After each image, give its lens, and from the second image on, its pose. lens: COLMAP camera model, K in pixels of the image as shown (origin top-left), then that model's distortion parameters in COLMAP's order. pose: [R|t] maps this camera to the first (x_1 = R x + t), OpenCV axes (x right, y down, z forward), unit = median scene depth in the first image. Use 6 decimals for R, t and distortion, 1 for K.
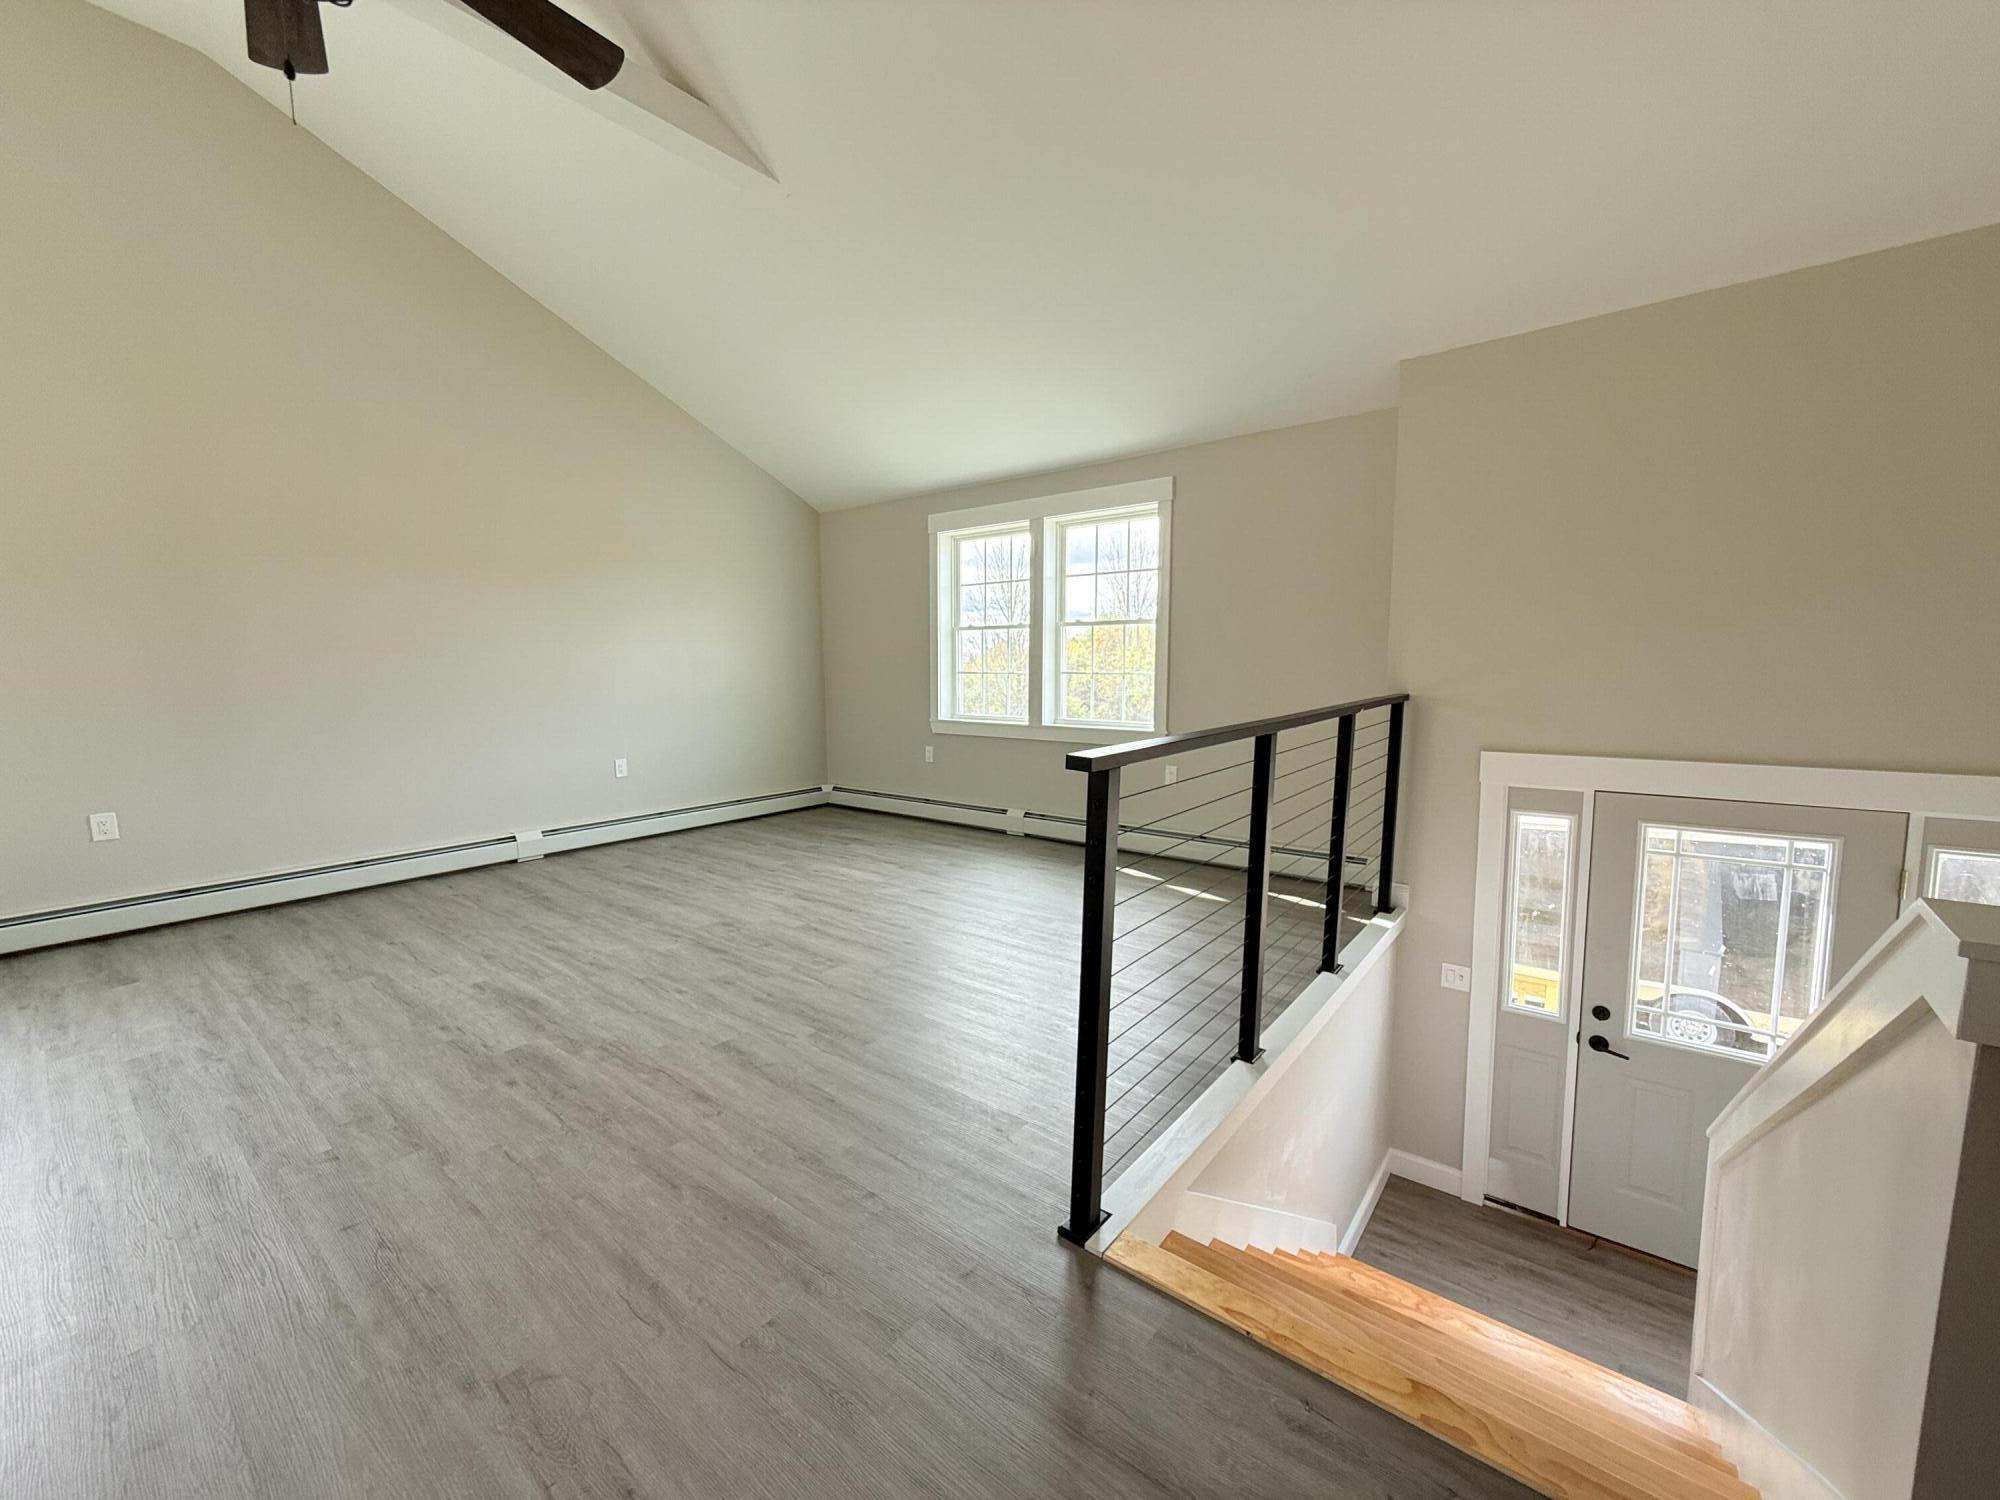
lens RADIAL K [[800.3, 0, 1010.6], [0, 800.3, 759.0], [0, 0, 1]] dist [0.004430, -0.002852]
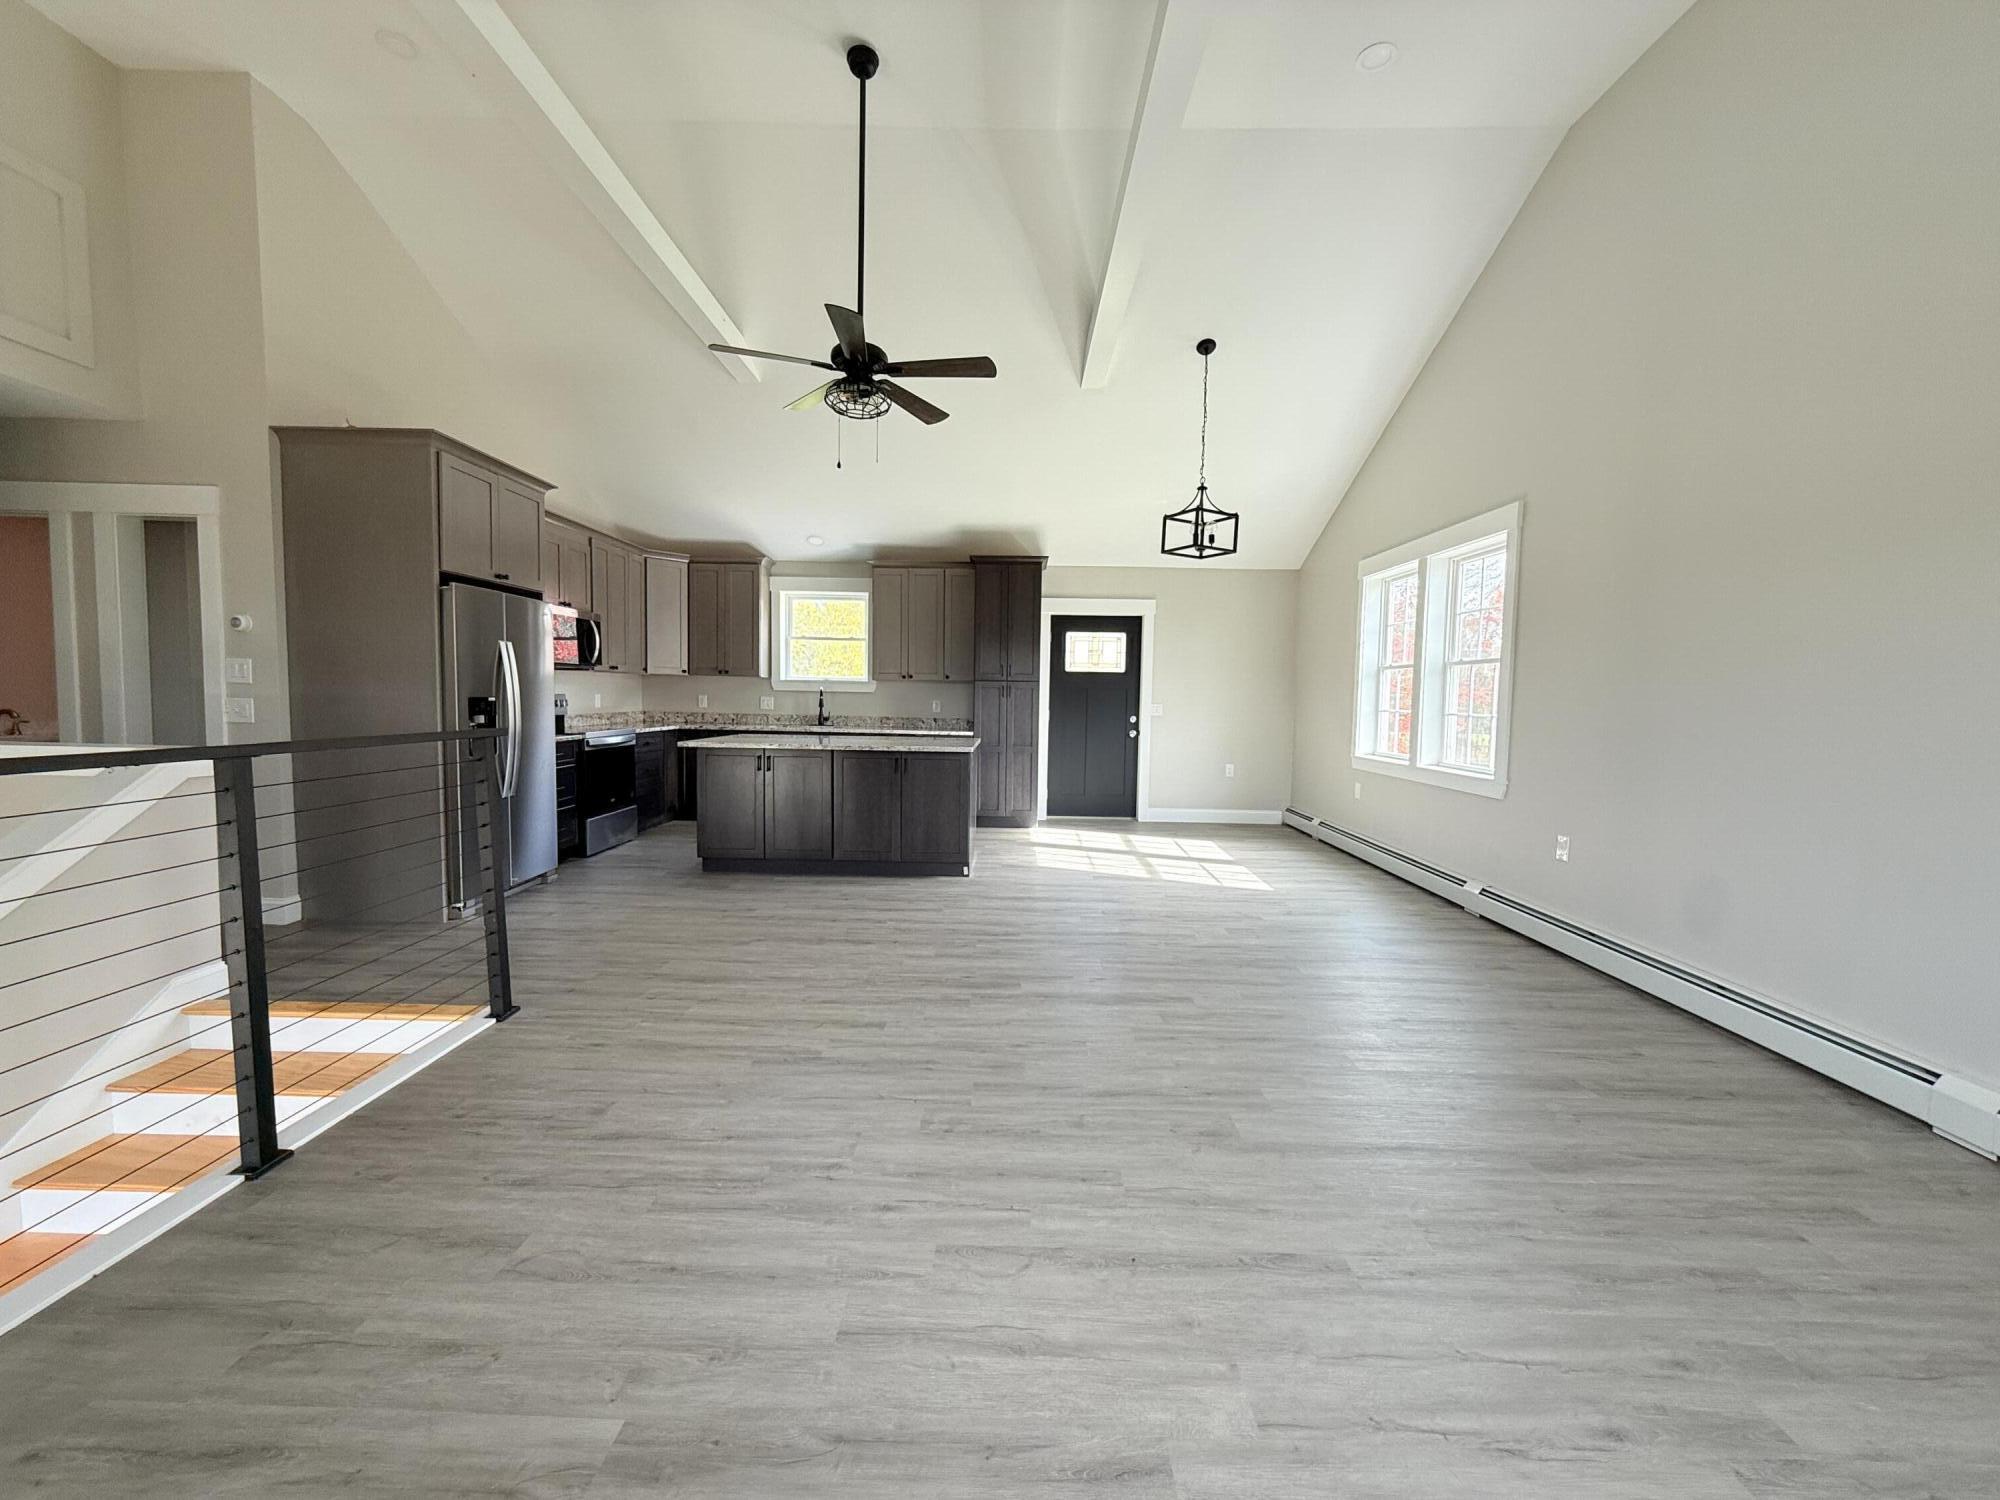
lens RADIAL K [[800.3, 0, 1002.9], [0, 800.3, 751.2], [0, 0, 1]] dist [0.004430, -0.002852]
pose [[-0.796579, 0.033118, -0.603626, 0.121659], [-0.090437, 0.980734, 0.173155, -0.166469], [0.597731, 0.192522, -0.778237, 1.391027]]
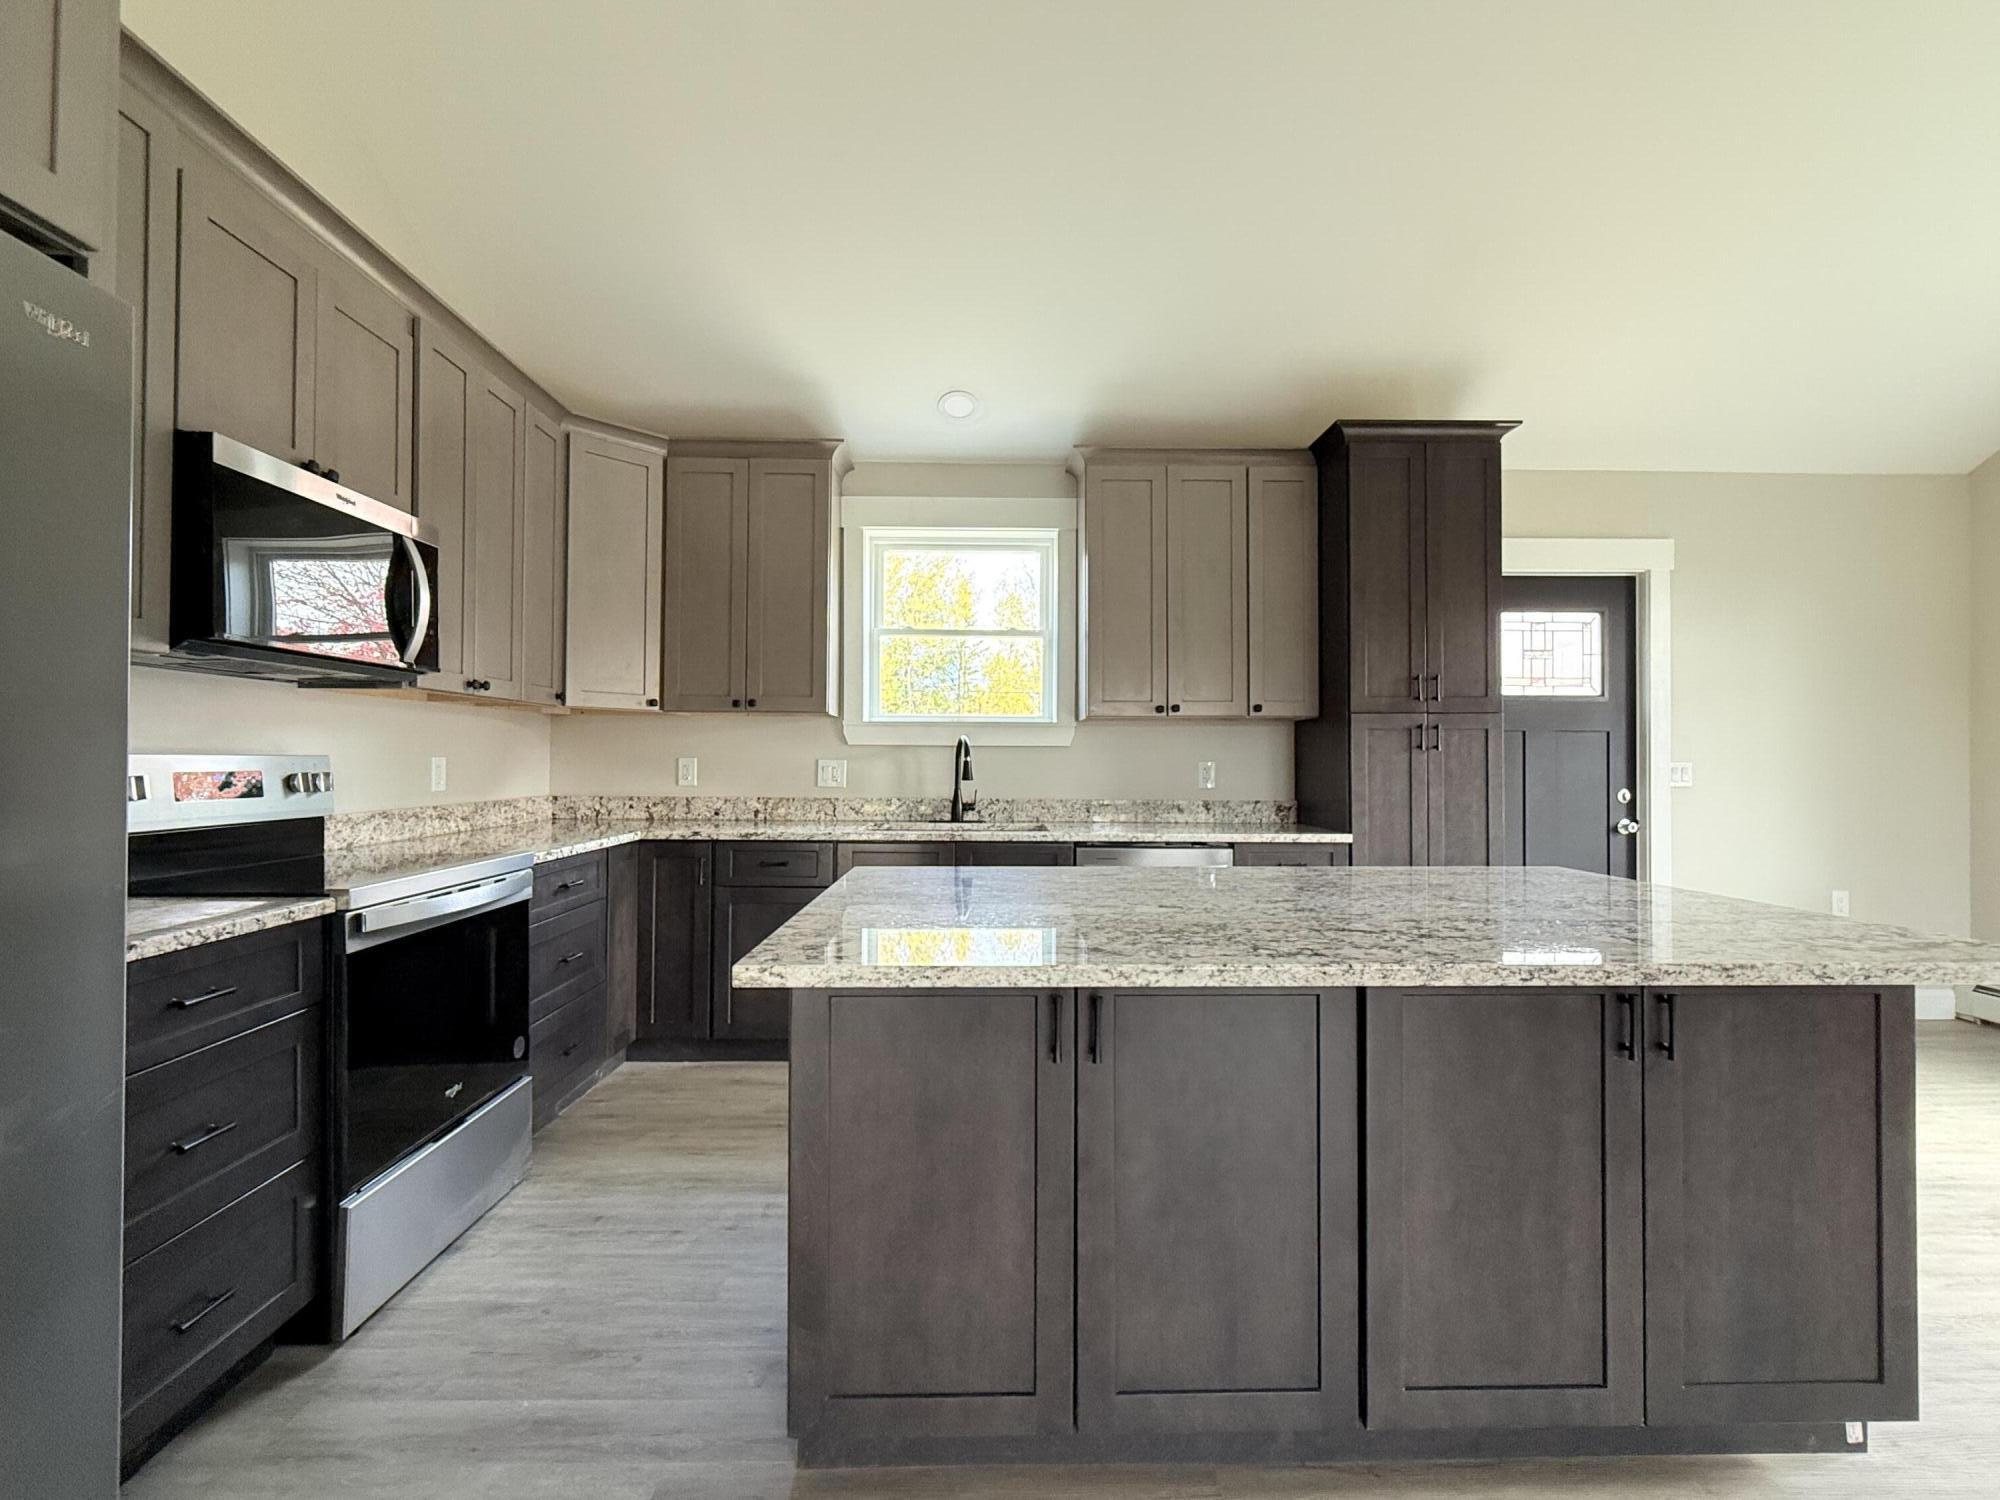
lens RADIAL K [[913.9, 0, 1000.0], [0, 913.9, 755.3], [0, 0, 1]] dist [0.000827, -0.000832]
pose [[-0.772598, -0.001311, -0.634894, -0.134312], [-0.080004, 0.992228, 0.095308, -0.004732], [0.629834, 0.124429, -0.766698, 0.269957]]
